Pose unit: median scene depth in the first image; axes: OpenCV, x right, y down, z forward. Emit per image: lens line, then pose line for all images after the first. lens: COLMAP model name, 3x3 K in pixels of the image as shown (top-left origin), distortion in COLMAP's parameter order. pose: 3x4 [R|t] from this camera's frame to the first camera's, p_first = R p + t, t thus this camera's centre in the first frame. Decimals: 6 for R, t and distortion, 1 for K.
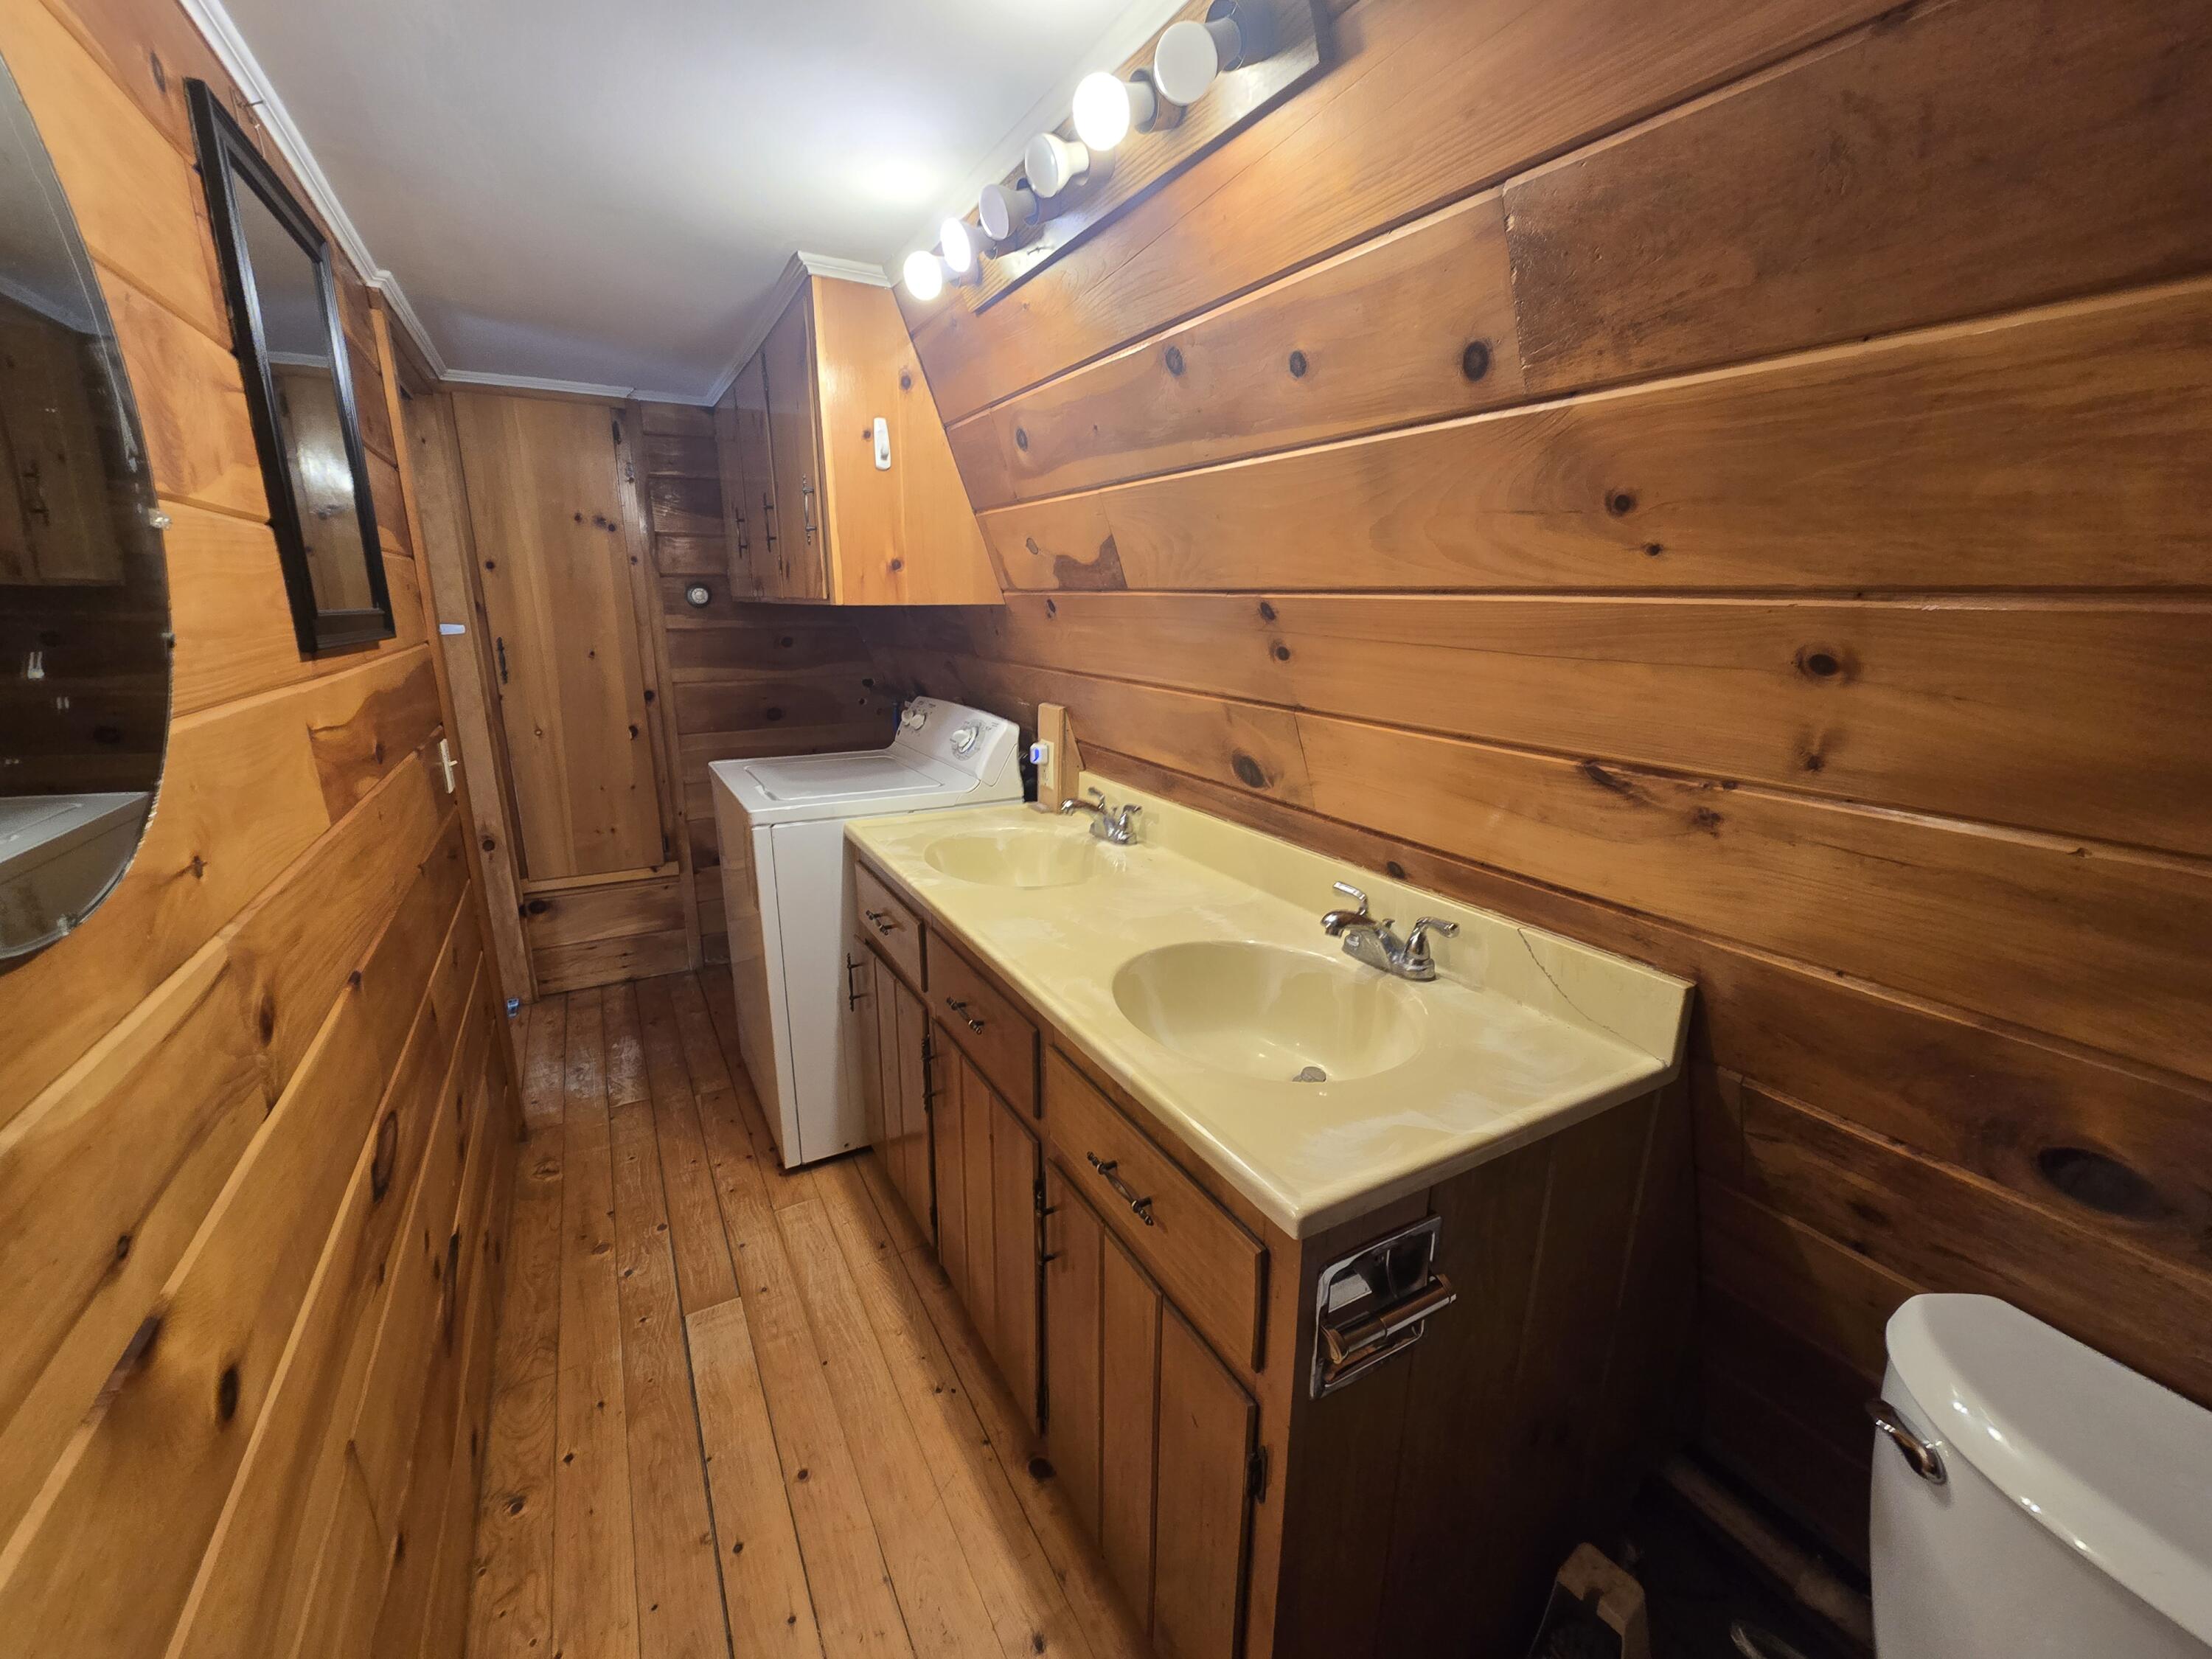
lens RADIAL K [[913.1, 0, 1111.0], [0, 913.1, 833.1], [0, 0, 1]] dist [-0.006450, 0.002175]
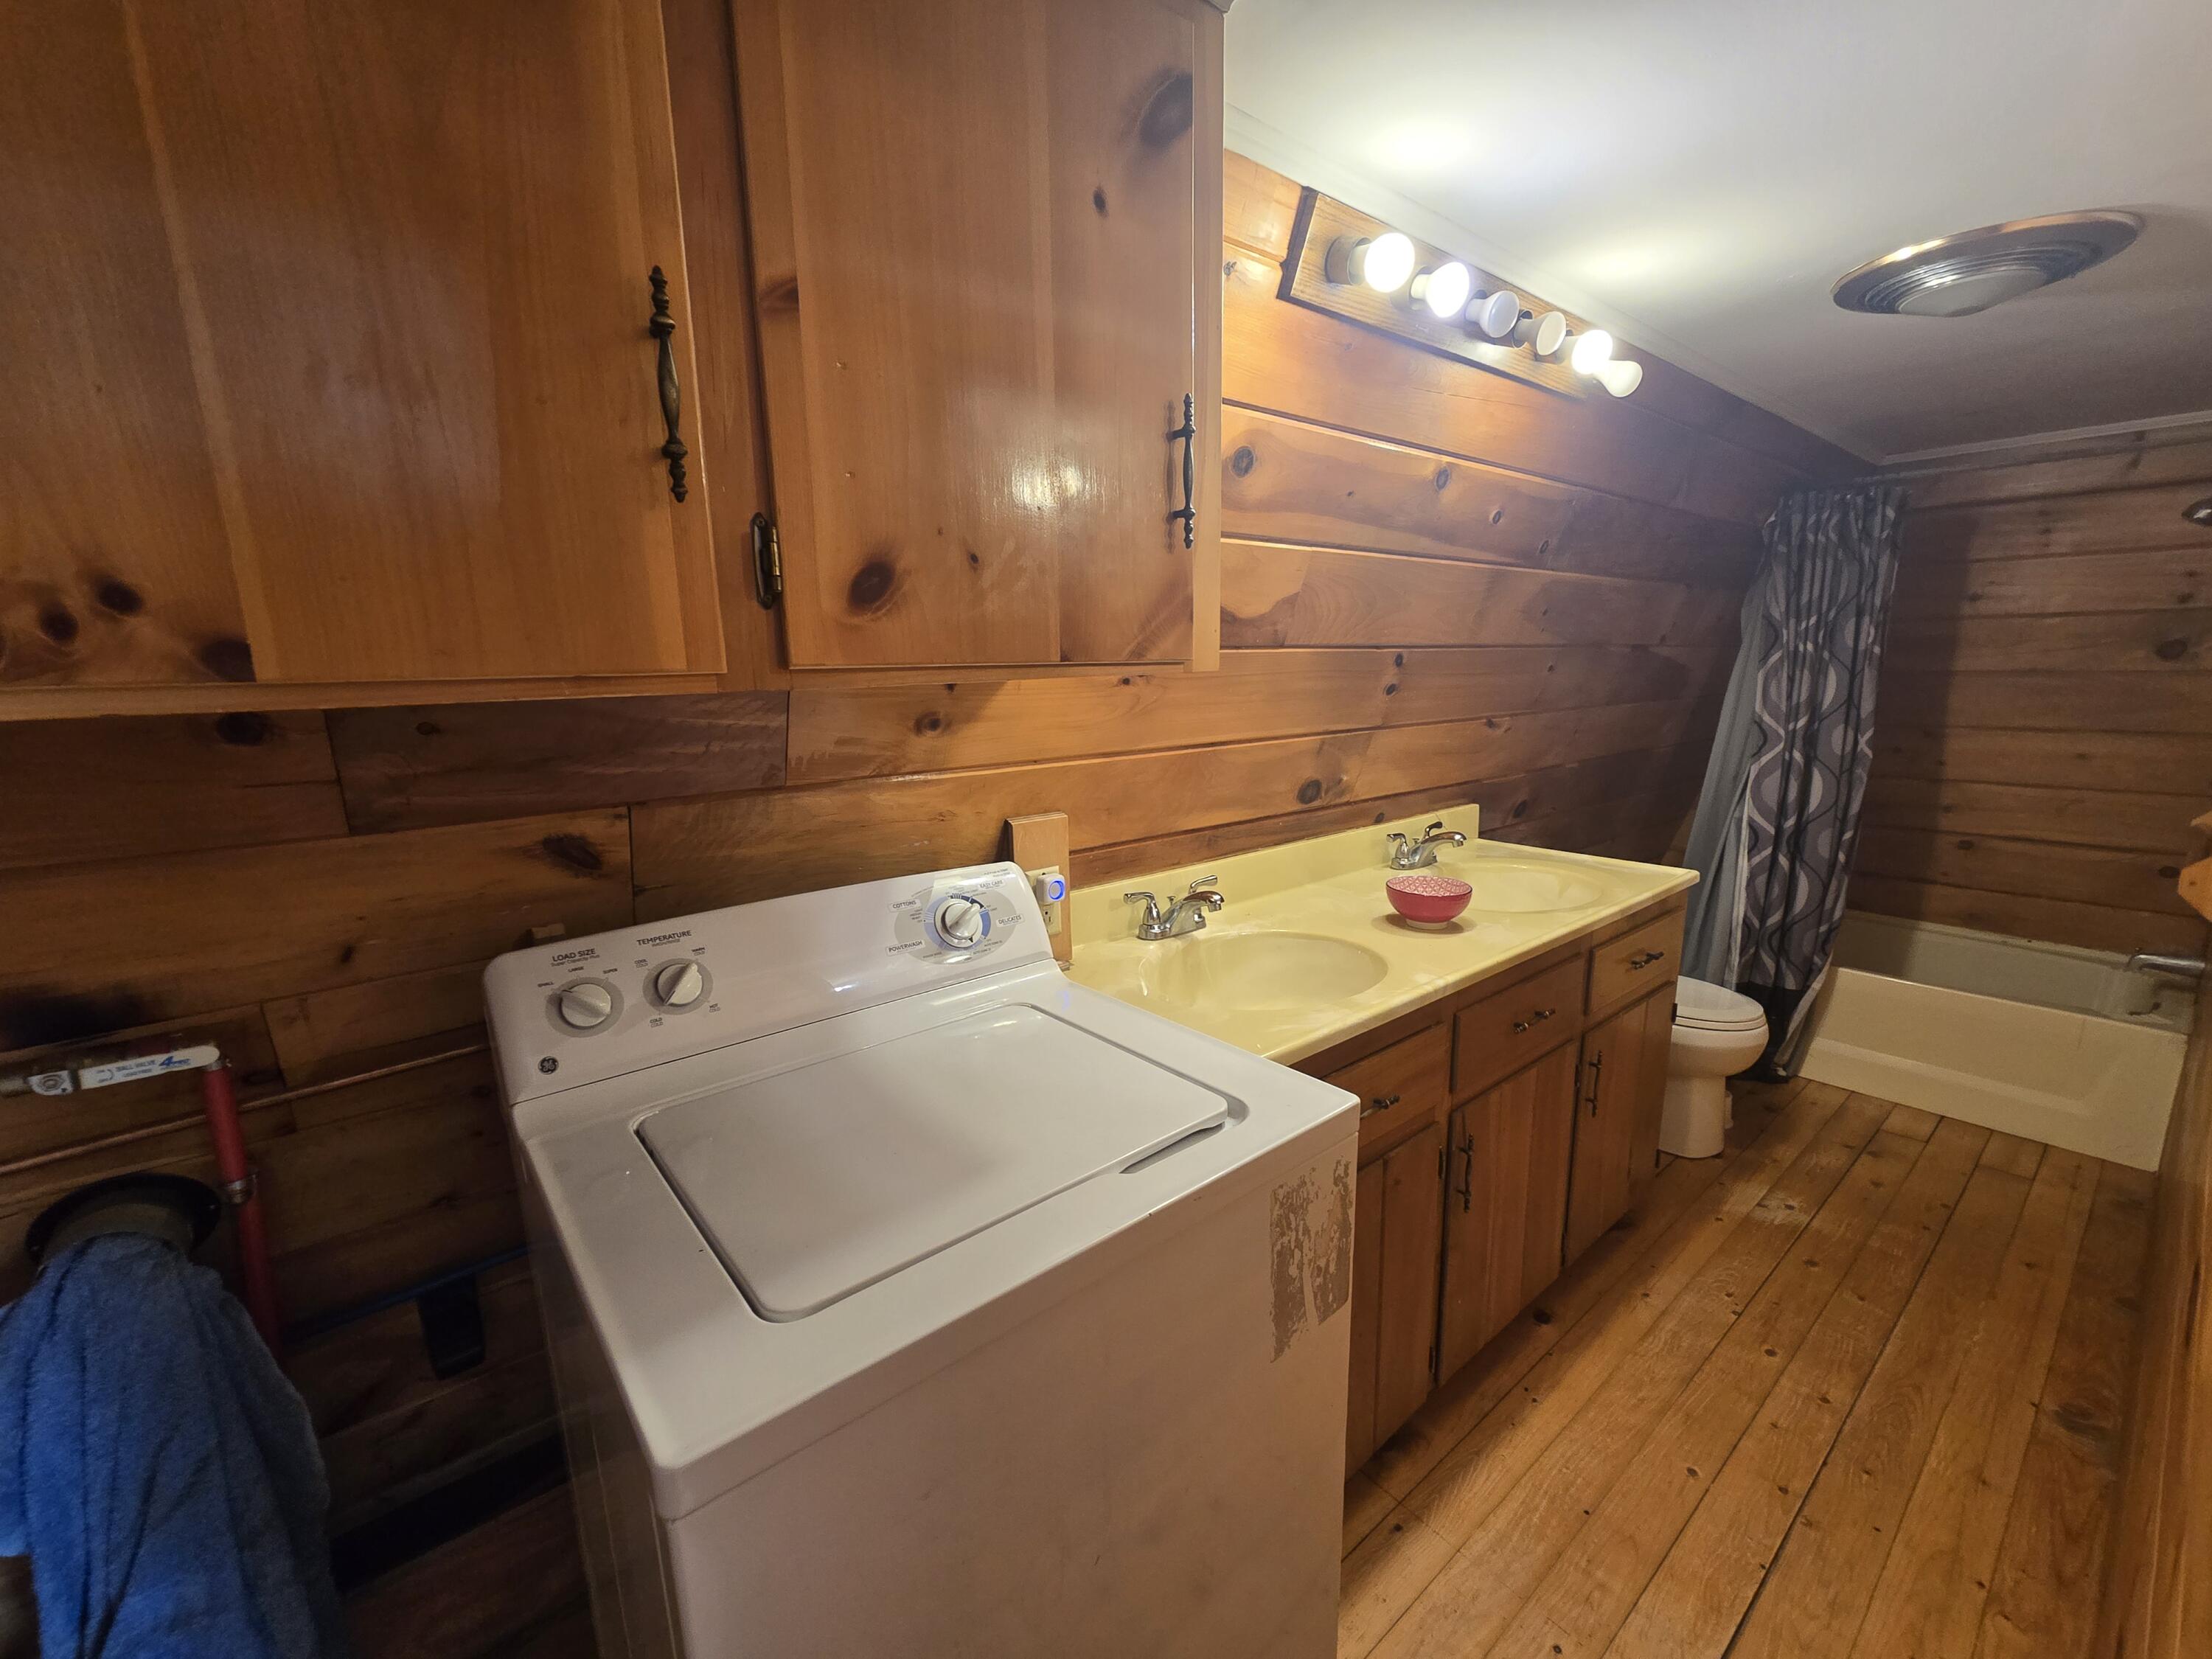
lens RADIAL K [[913.1, 0, 1110.1], [0, 913.1, 833.0], [0, 0, 1]] dist [-0.006450, 0.002175]
pose [[-0.168157, -0.194059, 0.966470, -0.936739], [0.259756, 0.937057, 0.233349, -0.347829], [-0.950920, 0.290286, -0.107165, 1.313037]]
